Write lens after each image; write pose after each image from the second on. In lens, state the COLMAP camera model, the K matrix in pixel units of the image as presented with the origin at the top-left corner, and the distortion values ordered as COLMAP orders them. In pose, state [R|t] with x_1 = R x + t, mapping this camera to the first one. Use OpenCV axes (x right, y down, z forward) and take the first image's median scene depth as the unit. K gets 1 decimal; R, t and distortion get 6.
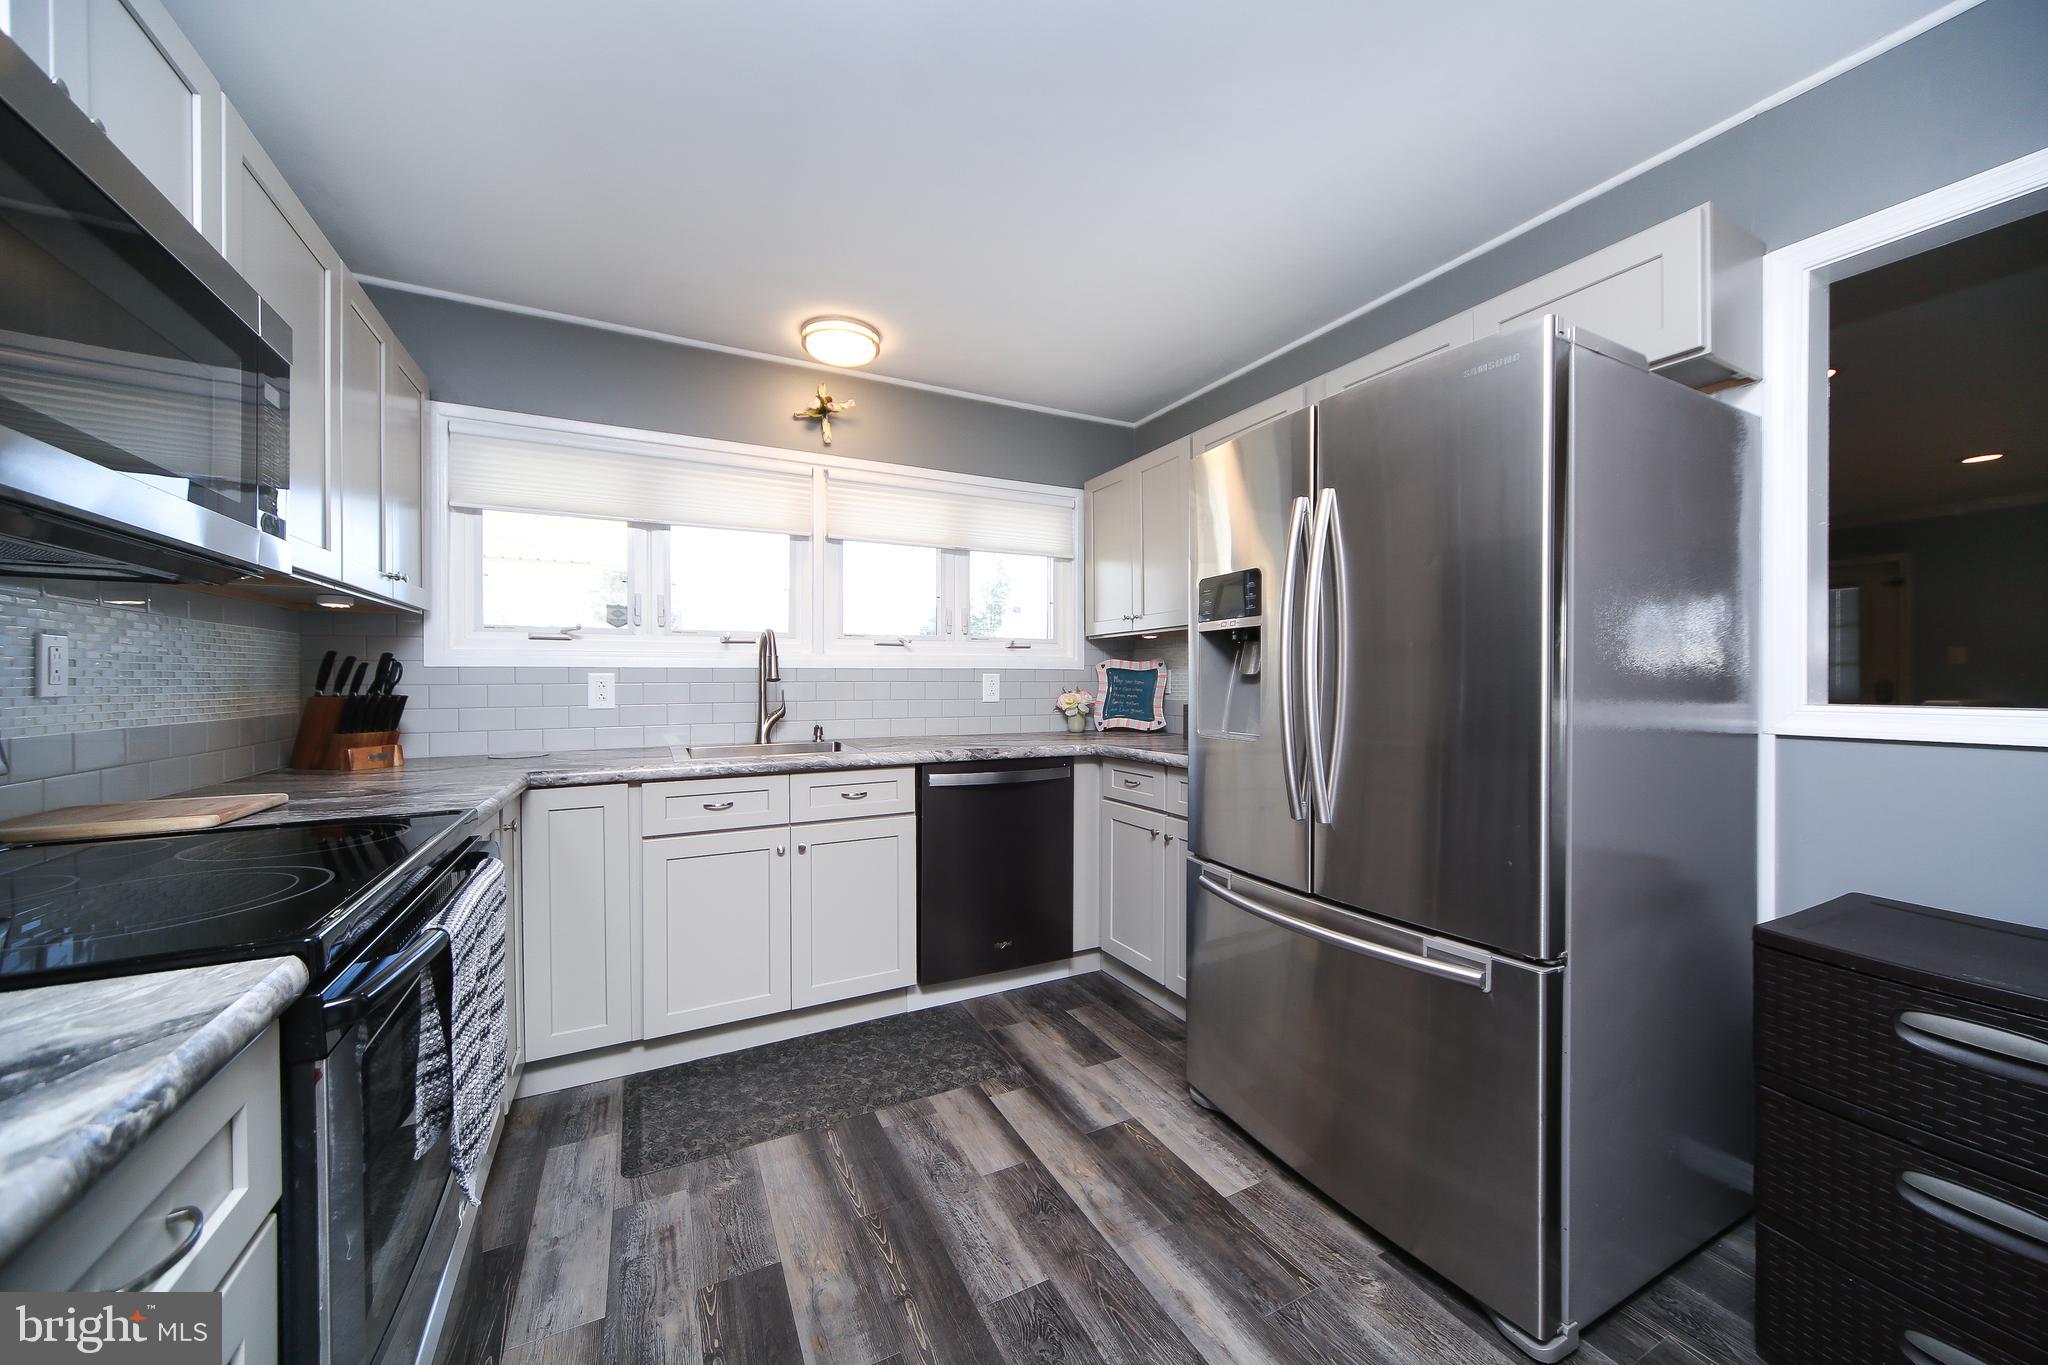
lens RADIAL K [[668.1, 0, 988.5], [0, 668.1, 678.3], [0, 0, 1]] dist [-0.004620, 0.000645]
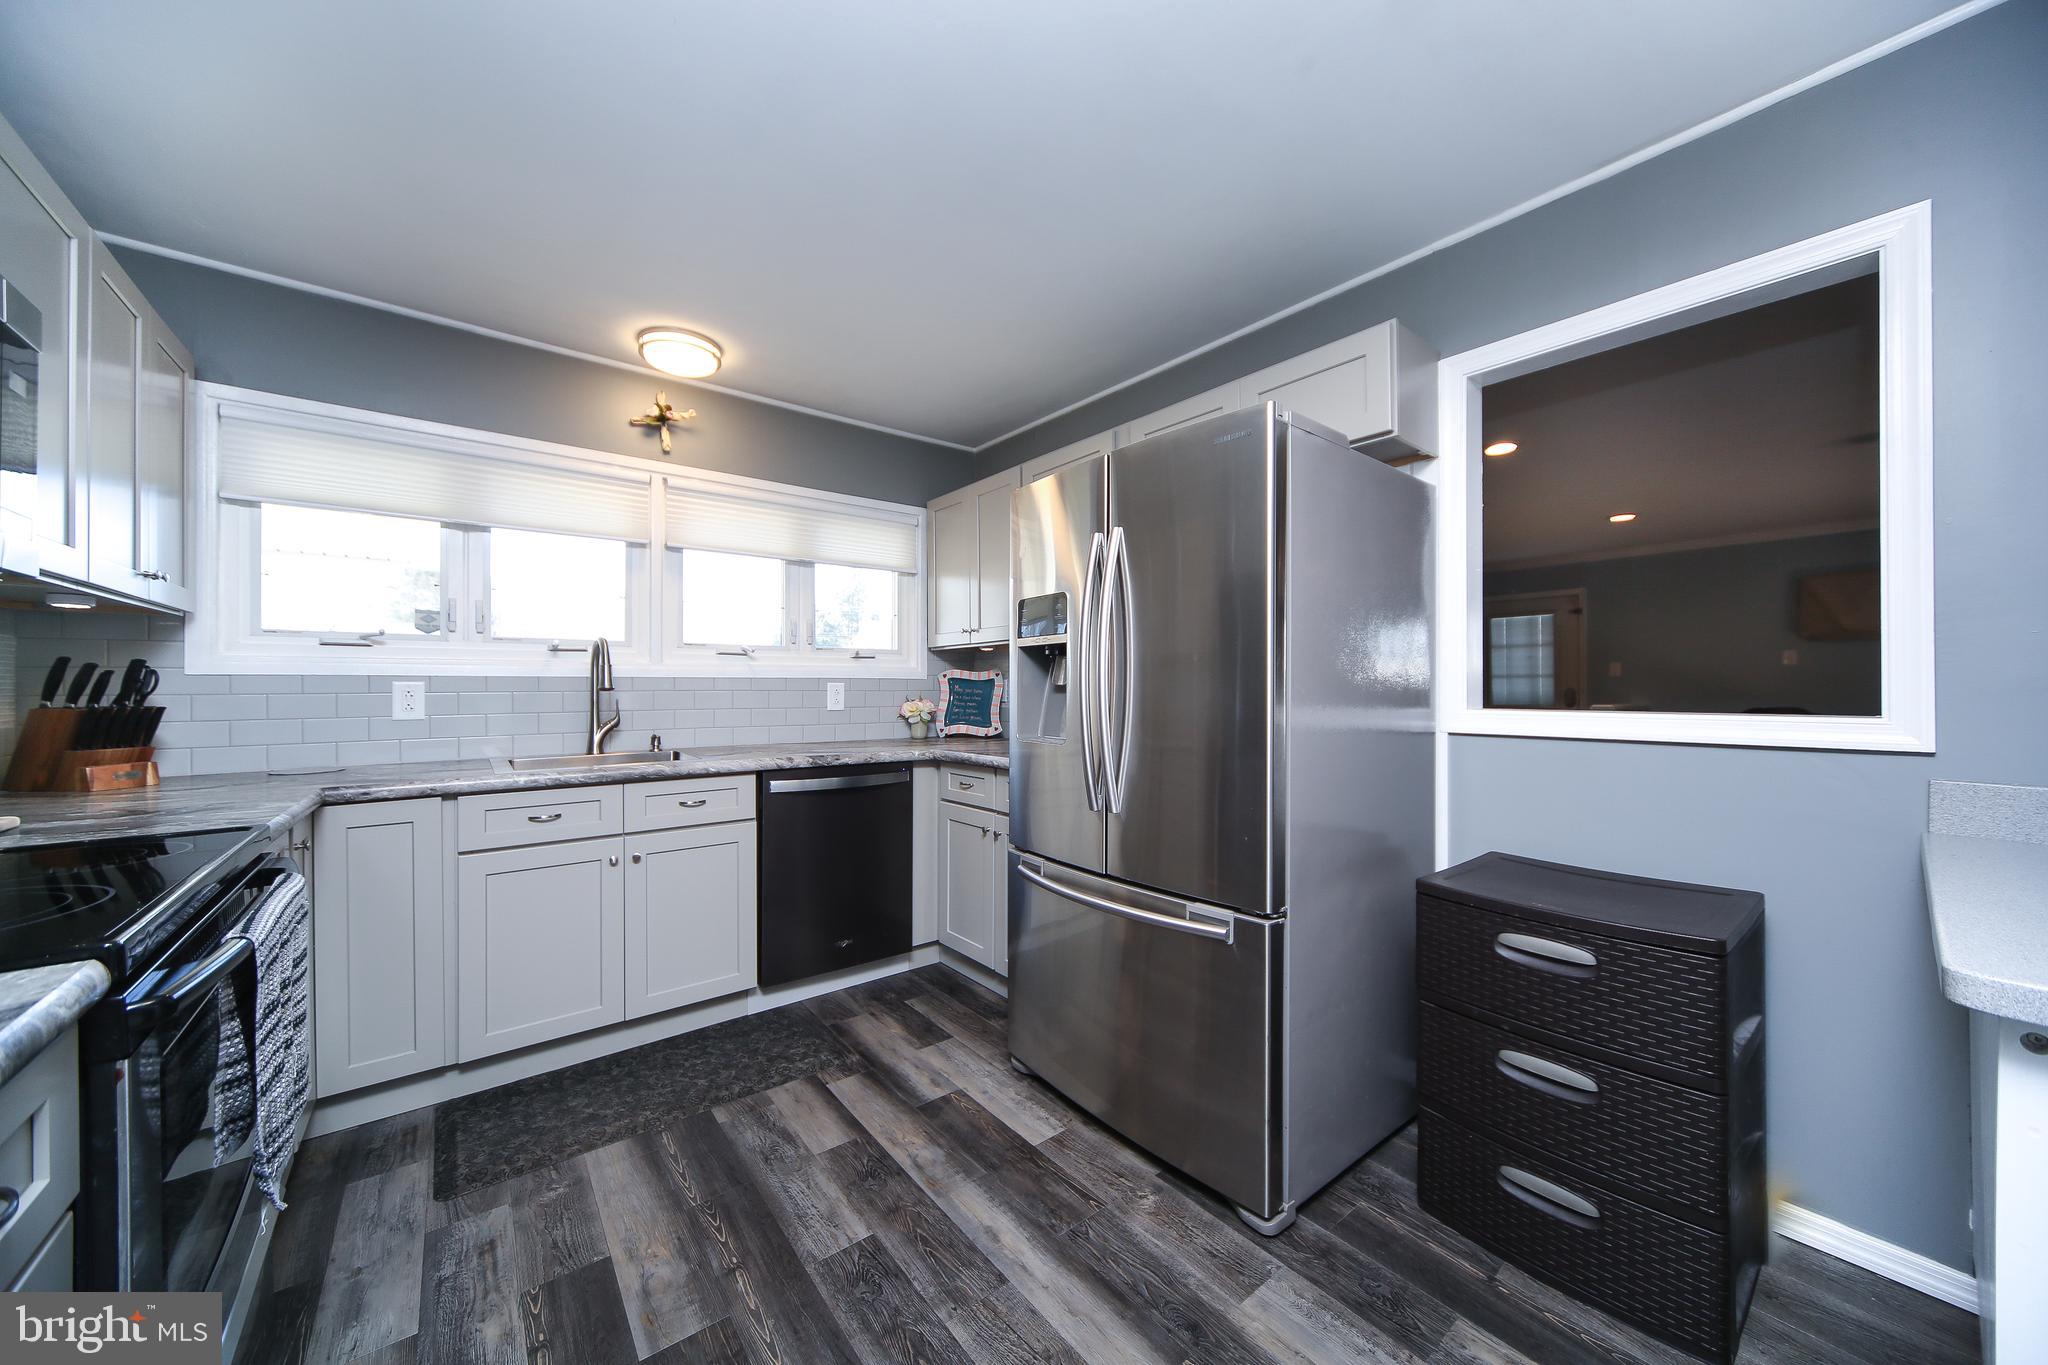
lens RADIAL K [[666.9, 0, 972.8], [0, 666.9, 683.3], [0, 0, 1]] dist [-0.005315, 0.000399]
pose [[0.982604, 0.001850, 0.185705, 0.029232], [-0.001026, 0.999989, -0.004530, -0.002698], [-0.185712, 0.004261, 0.982595, -0.072564]]
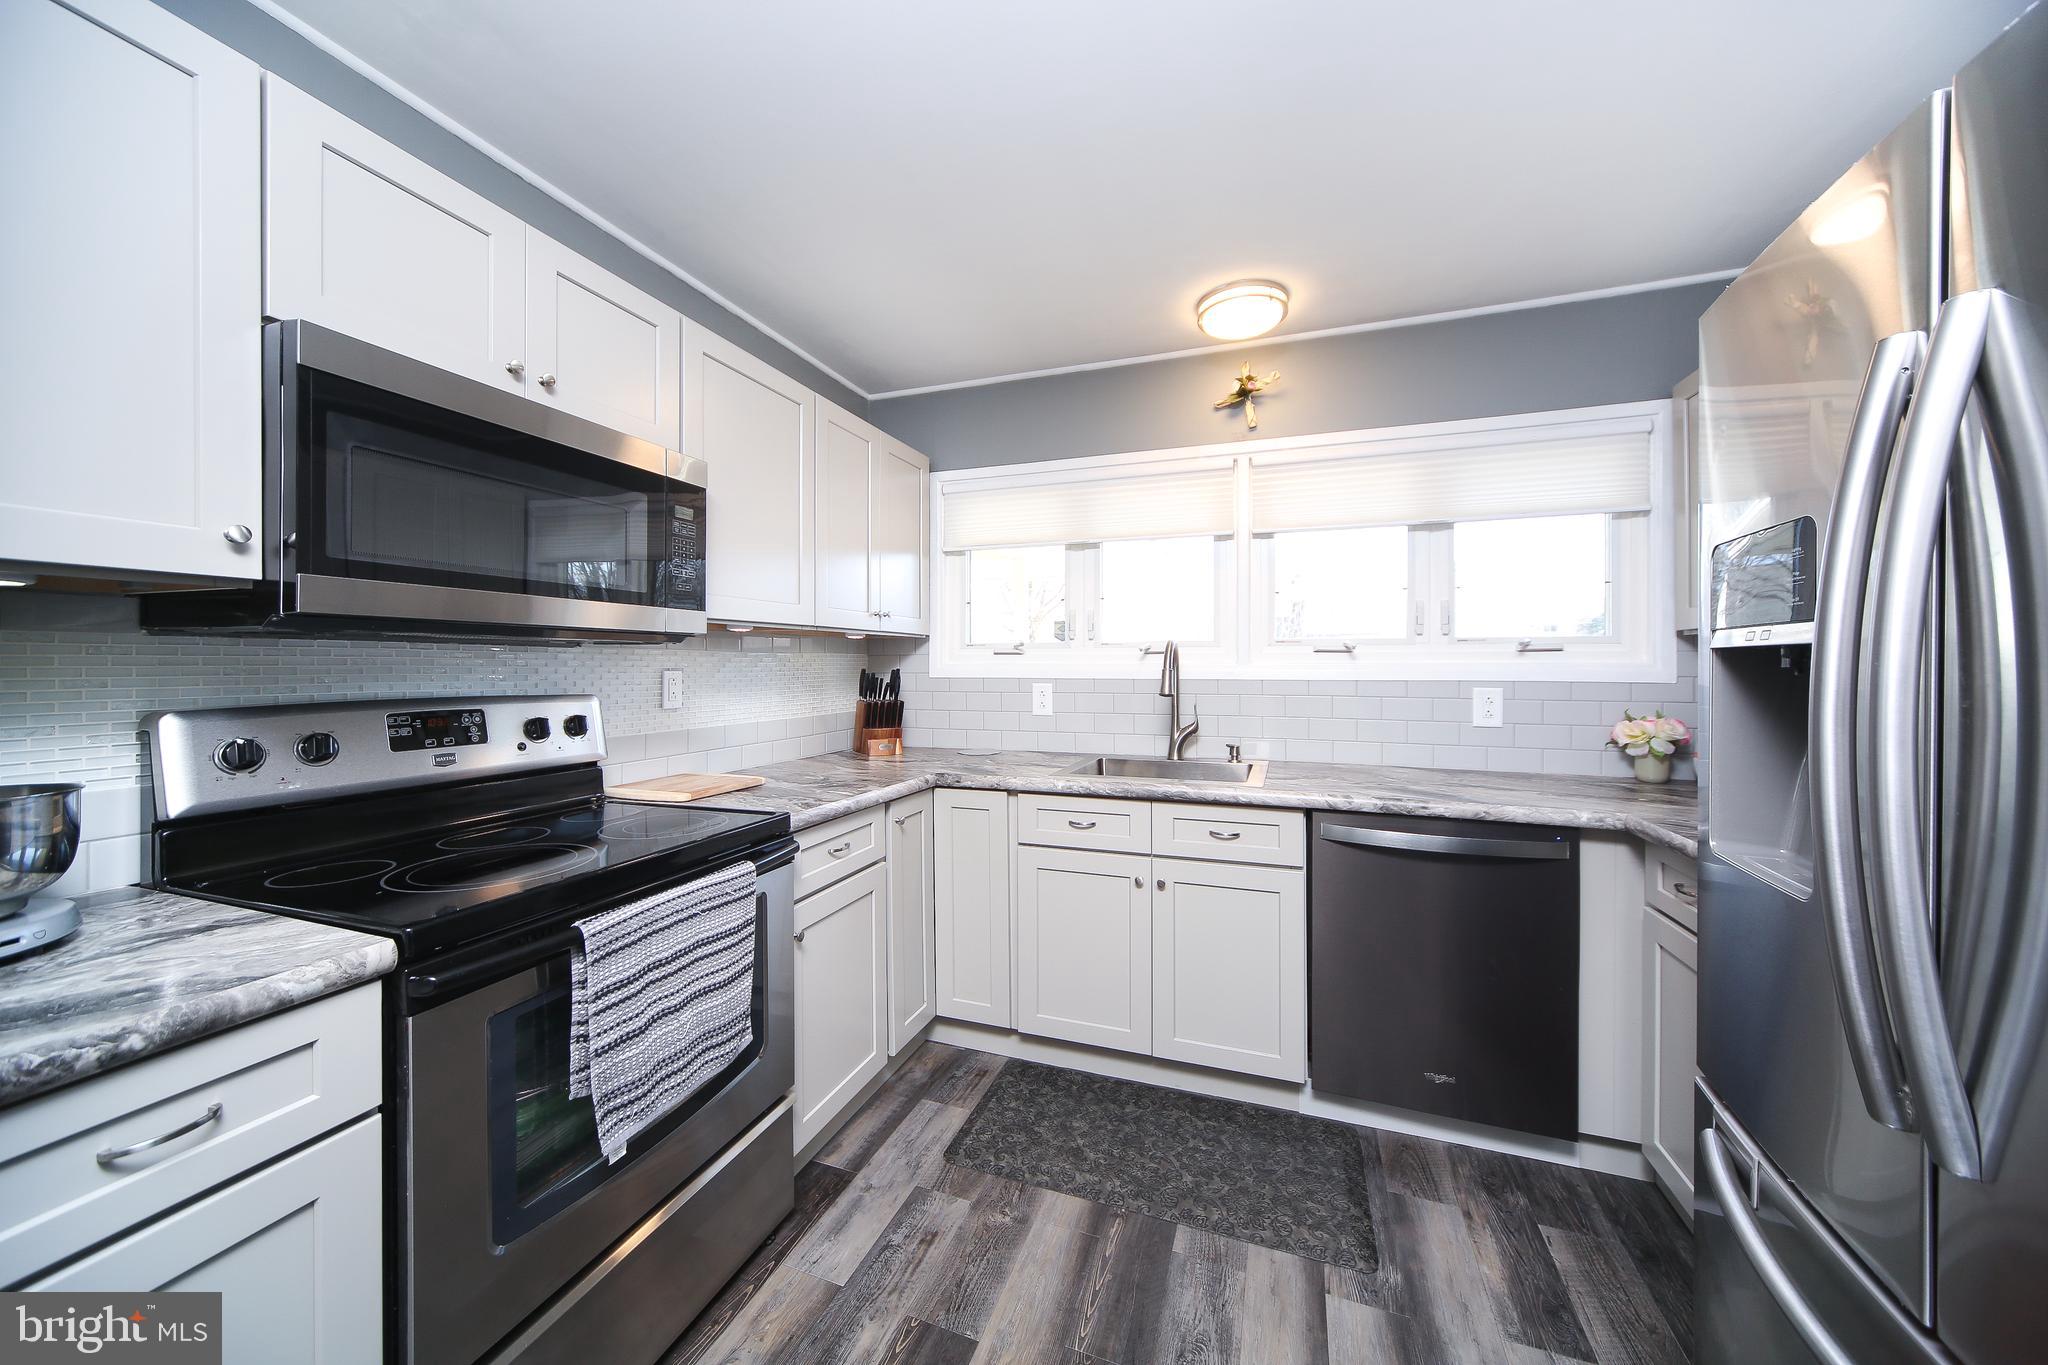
lens RADIAL K [[668.1, 0, 1118.0], [0, 668.1, 655.7], [0, 0, 1]] dist [-0.004620, 0.000645]
pose [[0.728032, 0.001160, -0.685542, 0.296504], [-0.004246, 0.999987, -0.002817, -0.054166], [0.685530, 0.004961, 0.728027, 0.283349]]
